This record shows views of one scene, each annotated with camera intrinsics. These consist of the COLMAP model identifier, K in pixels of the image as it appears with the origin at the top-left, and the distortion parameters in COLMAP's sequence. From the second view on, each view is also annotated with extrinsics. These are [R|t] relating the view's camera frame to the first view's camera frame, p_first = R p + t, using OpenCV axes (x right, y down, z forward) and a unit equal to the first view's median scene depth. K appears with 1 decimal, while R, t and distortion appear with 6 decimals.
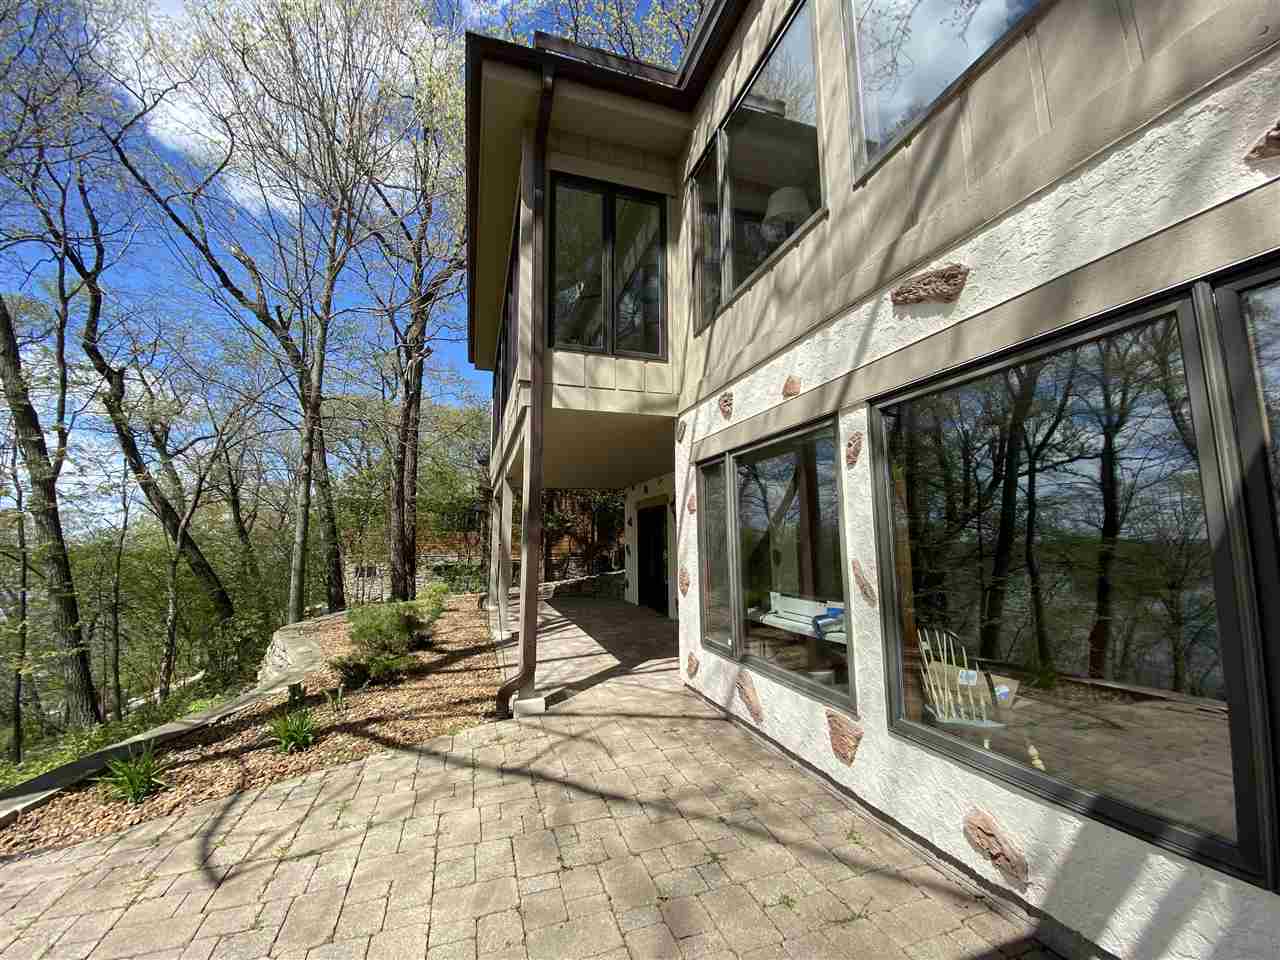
lens RADIAL K [[522.8, 0, 639.2], [0, 522.8, 479.2], [0, 0, 1]] dist [-0.002285, -0.000090]
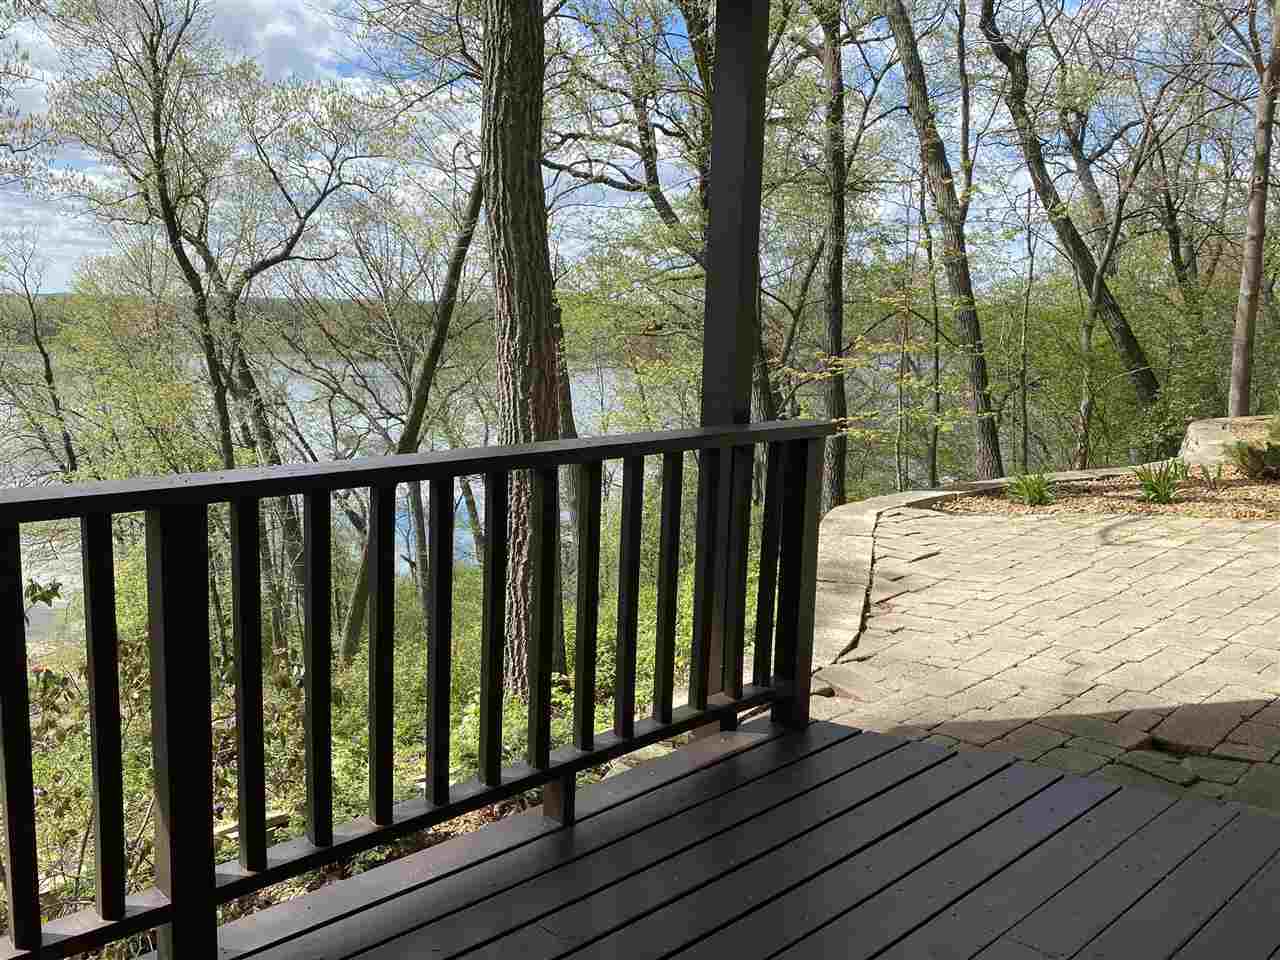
lens RADIAL K [[1107.5, 0, 636.7], [0, 1107.5, 477.2], [0, 0, 1]] dist [-0.018330, -0.007269]
pose [[0.432855, 0.153591, -0.888283, 0.163077], [0.094930, 0.972133, 0.214348, -0.017696], [0.896451, -0.177107, 0.406212, -0.147362]]
